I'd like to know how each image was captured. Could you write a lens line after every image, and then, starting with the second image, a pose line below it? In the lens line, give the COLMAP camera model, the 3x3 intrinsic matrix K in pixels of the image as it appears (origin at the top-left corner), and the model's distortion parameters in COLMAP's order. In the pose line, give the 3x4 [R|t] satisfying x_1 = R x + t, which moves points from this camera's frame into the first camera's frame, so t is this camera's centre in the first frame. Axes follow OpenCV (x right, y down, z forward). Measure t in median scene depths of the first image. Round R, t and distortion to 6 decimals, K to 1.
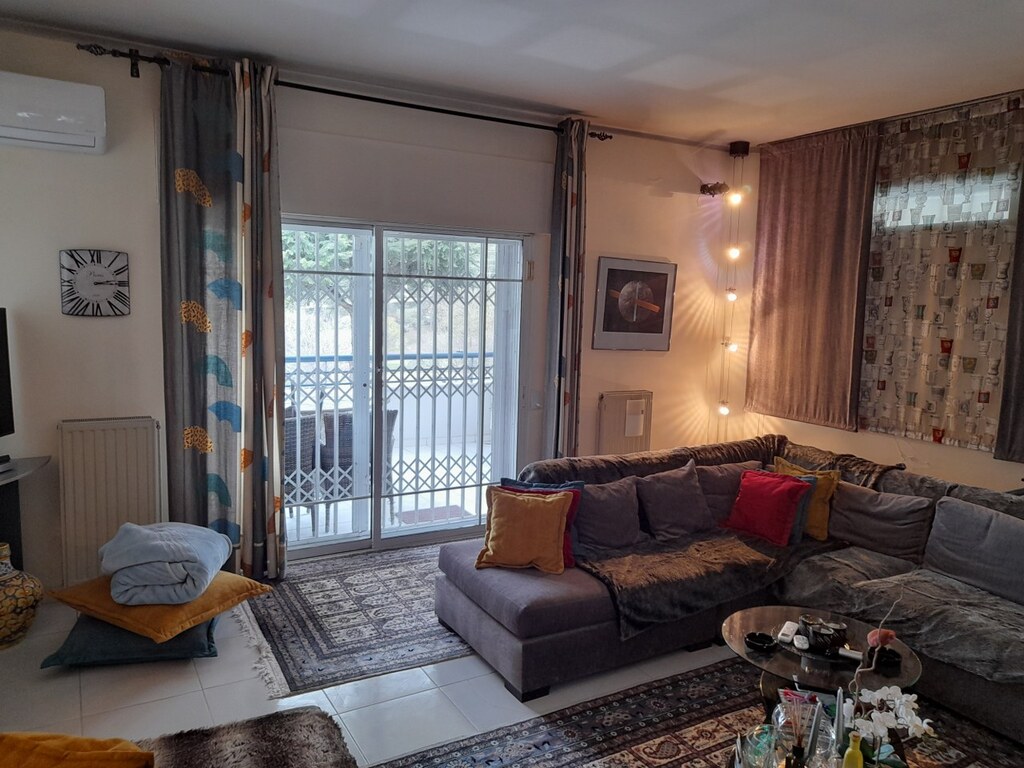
lens RADIAL K [[746.8, 0, 512.0], [0, 746.8, 384.0], [0, 0, 1]] dist [0.050669, -0.046187]
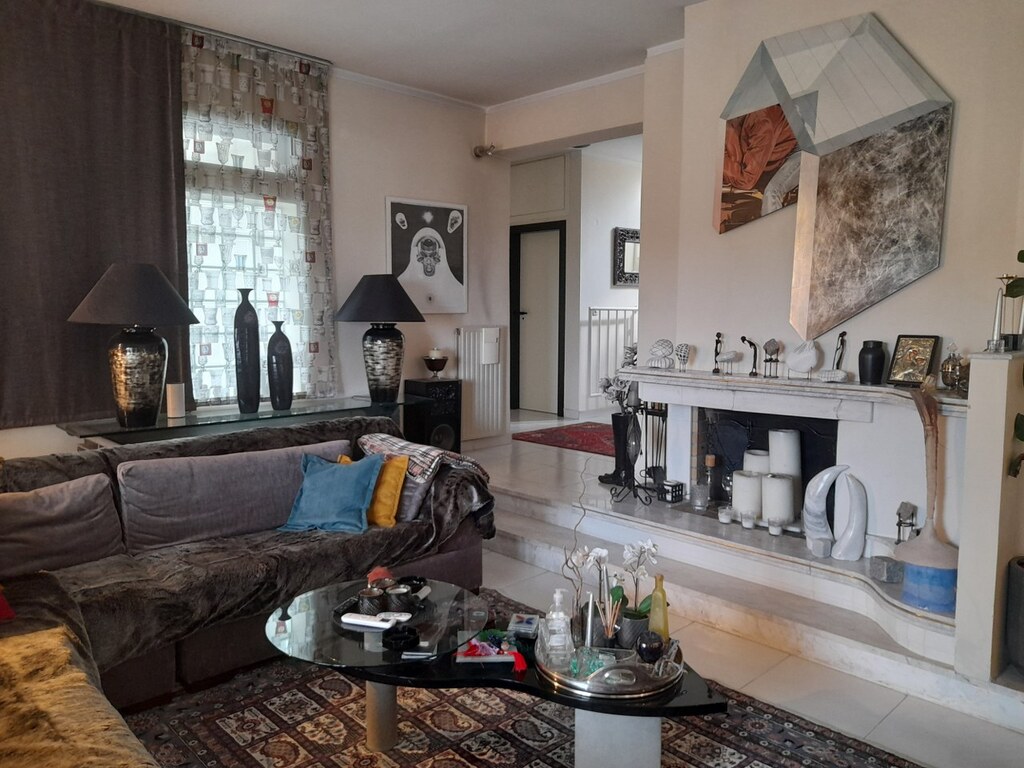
lens RADIAL K [[746.8, 0, 512.0], [0, 746.8, 384.0], [0, 0, 1]] dist [0.050669, -0.046187]
pose [[-0.237829, -0.171634, 0.956023, -0.600582], [0.055331, 0.980272, 0.189752, -0.147000], [-0.969730, 0.098026, -0.223641, 1.235247]]
